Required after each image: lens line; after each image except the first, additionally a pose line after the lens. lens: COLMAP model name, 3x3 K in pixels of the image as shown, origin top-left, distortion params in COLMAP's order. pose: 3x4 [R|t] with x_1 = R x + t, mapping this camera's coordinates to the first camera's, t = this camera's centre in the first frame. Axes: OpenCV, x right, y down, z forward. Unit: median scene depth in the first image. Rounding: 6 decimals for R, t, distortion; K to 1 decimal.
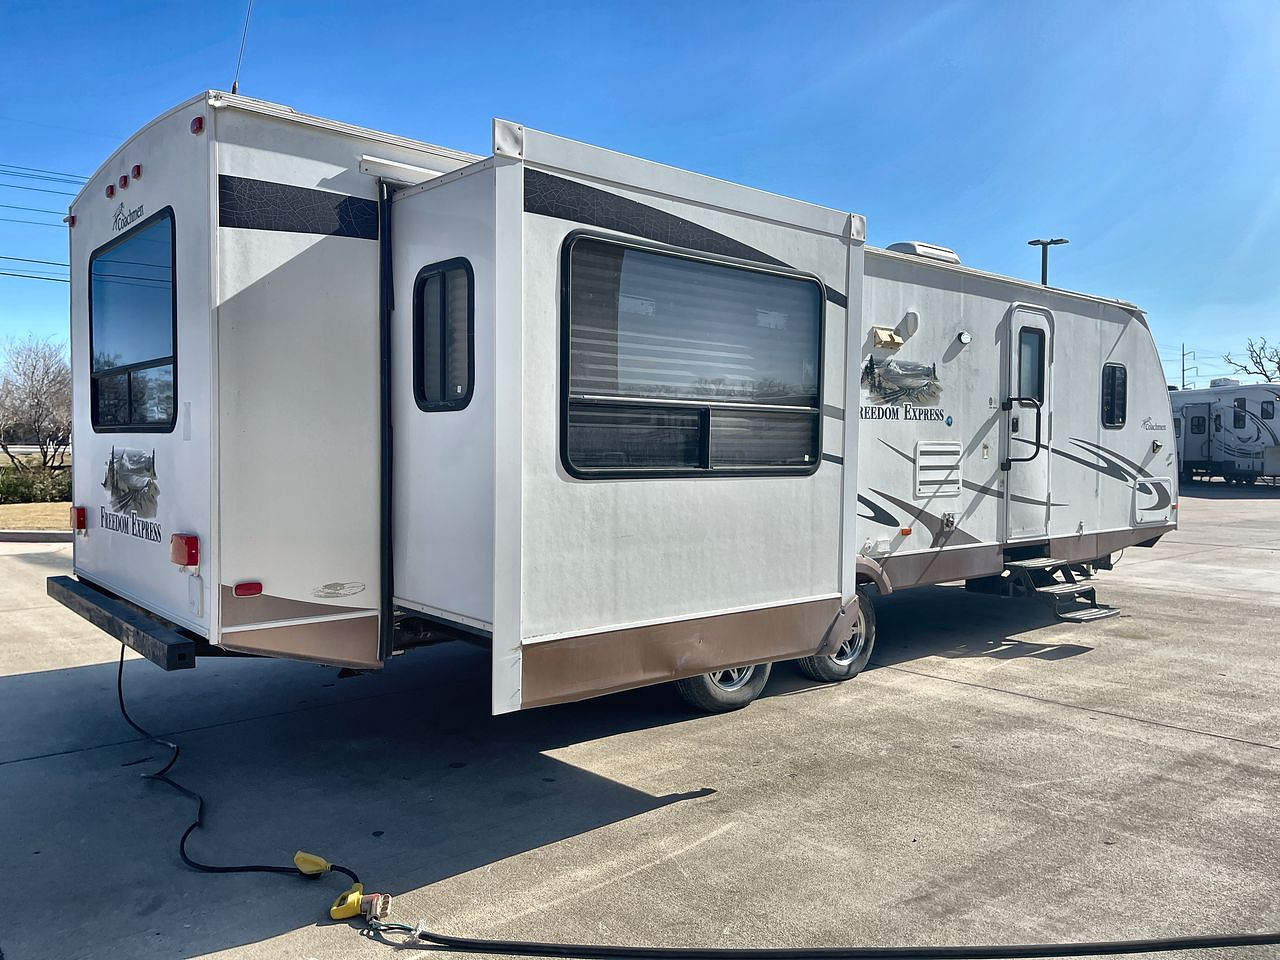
lens RADIAL K [[1002.6, 0, 624.3], [0, 1002.6, 480.7], [0, 0, 1]] dist [-0.007334, 0.000645]
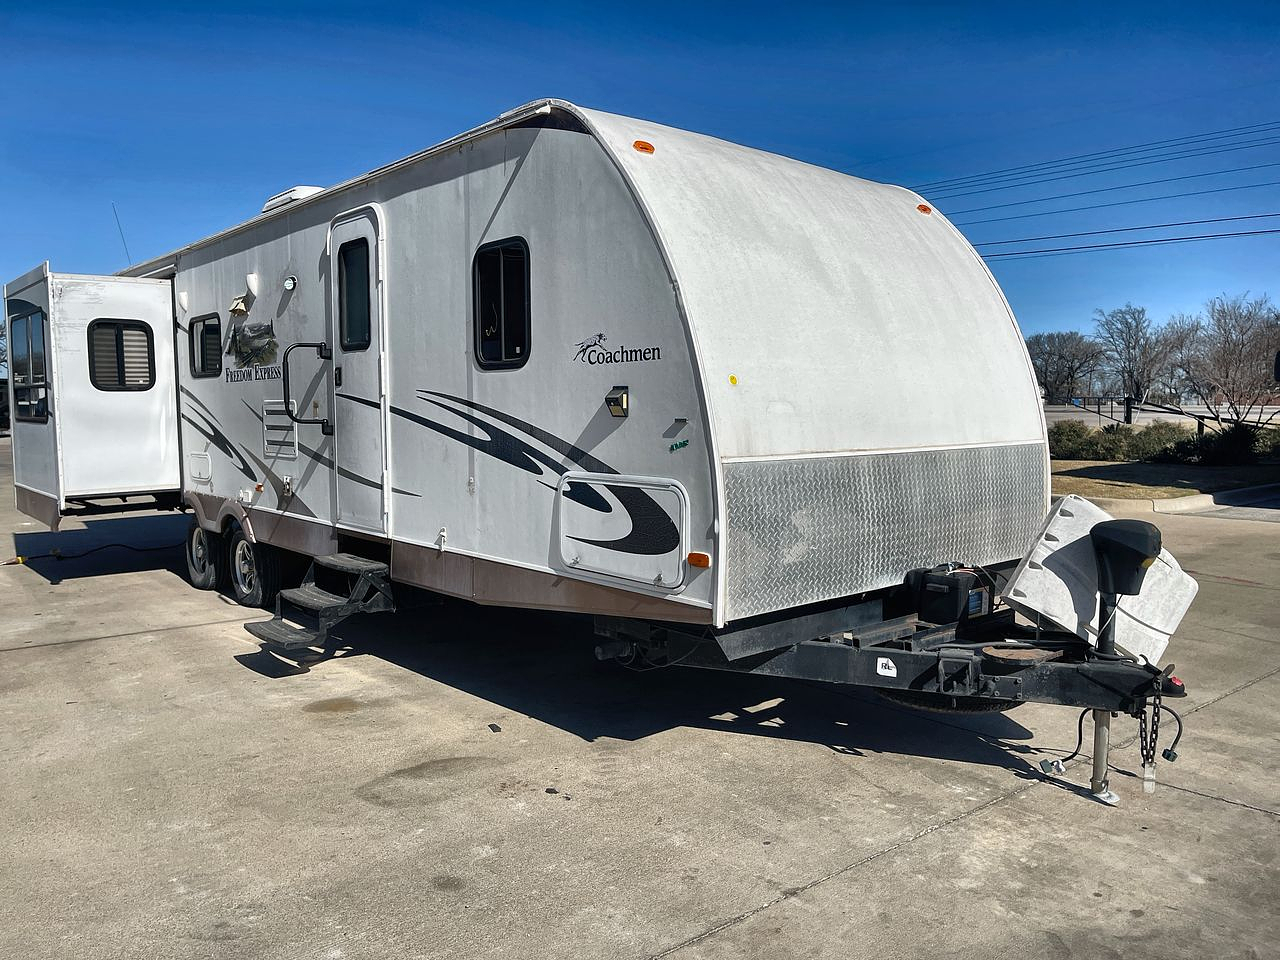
lens RADIAL K [[993.0, 0, 640.0], [0, 993.0, 480.0], [0, 0, 1]] dist [0.009008, -0.000018]
pose [[0.004903, 0.071940, -0.997397, 1.302743], [-0.029324, 0.996990, 0.071767, -0.043004], [0.999558, 0.028896, 0.006998, 1.378185]]
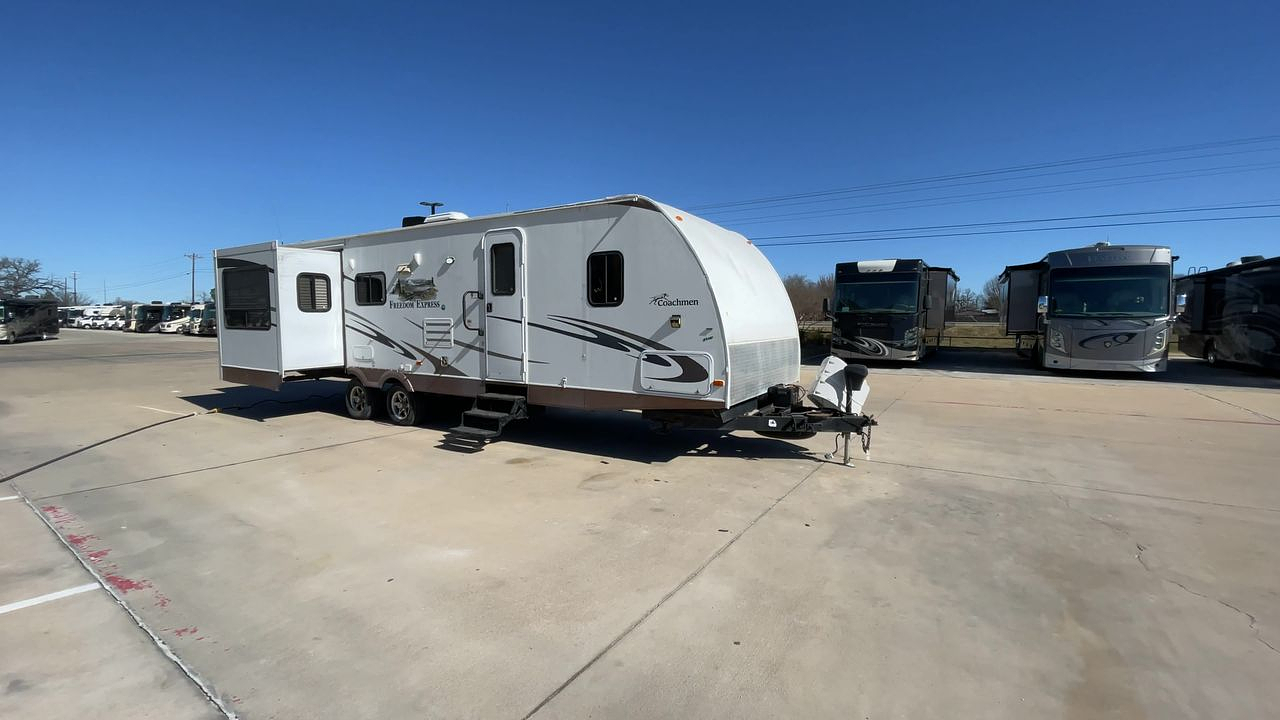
lens RADIAL K [[535.6, 0, 642.6], [0, 535.6, 351.9], [0, 0, 1]] dist [0.038447, -0.000126]
pose [[0.303505, 0.056384, -0.951160, 1.444648], [-0.030271, 0.998314, 0.049520, -0.039503], [0.952349, 0.013763, 0.304700, 1.090258]]
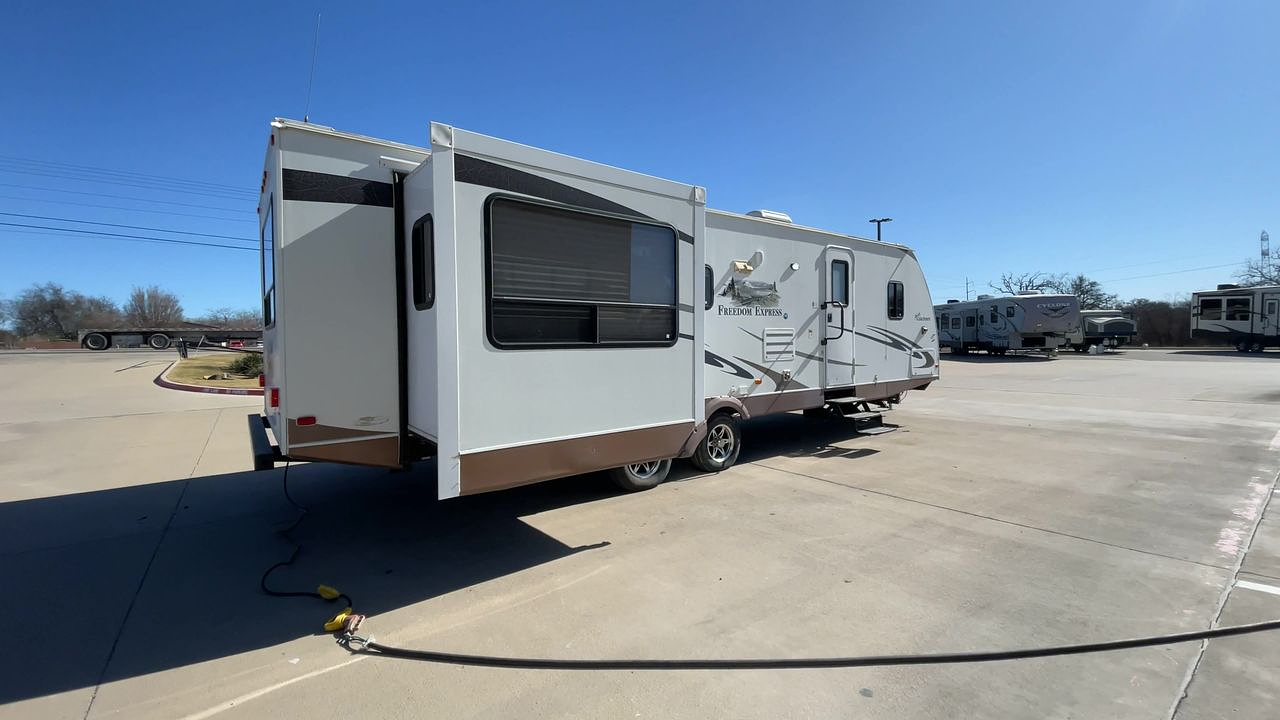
lens RADIAL K [[534.7, 0, 626.2], [0, 534.7, 354.1], [0, 0, 1]] dist [0.001842, -0.000271]
pose [[0.997881, -0.018479, -0.062393, 0.116261], [0.017770, 0.999771, -0.011895, 0.010606], [0.062598, 0.010761, 0.997981, 0.090844]]
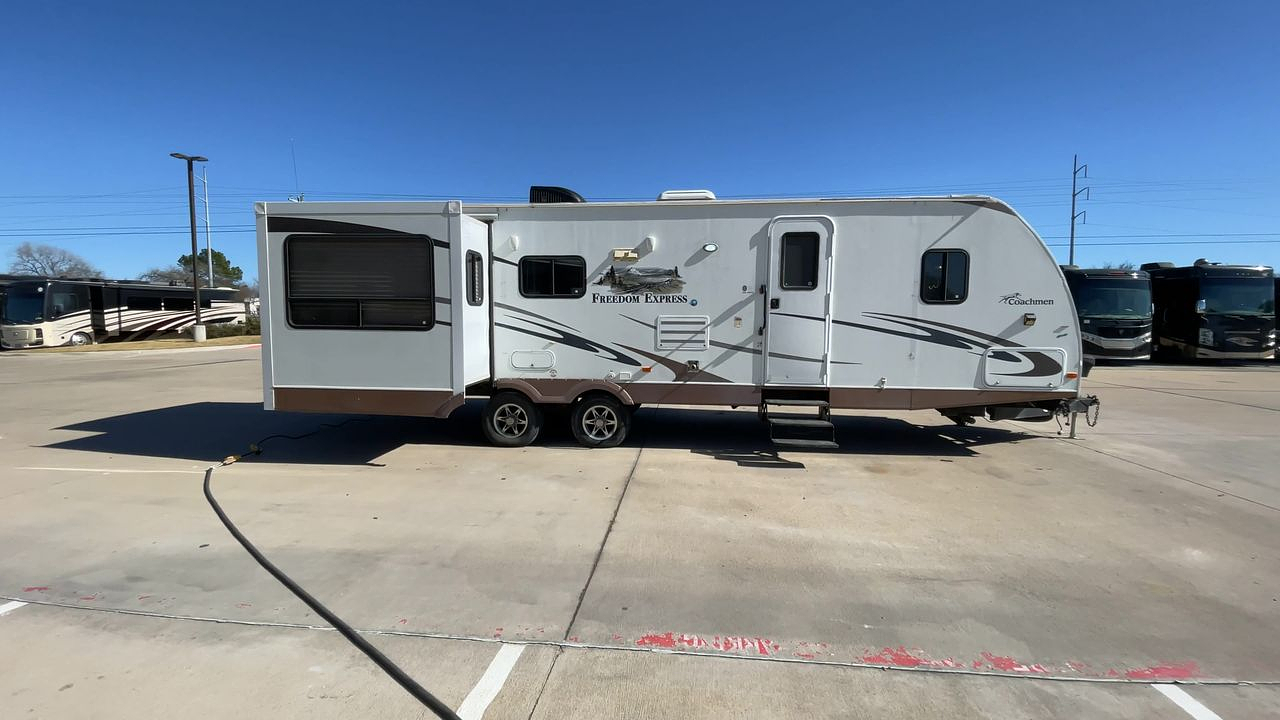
lens RADIAL K [[523.2, 0, 651.0], [0, 523.2, 362.1], [0, 0, 1]] dist [0.038425, -0.044404]
pose [[0.693725, 0.055858, -0.718071, 0.907877], [-0.027953, 0.998325, 0.050654, -0.006288], [0.719697, -0.015068, 0.694124, 0.394334]]
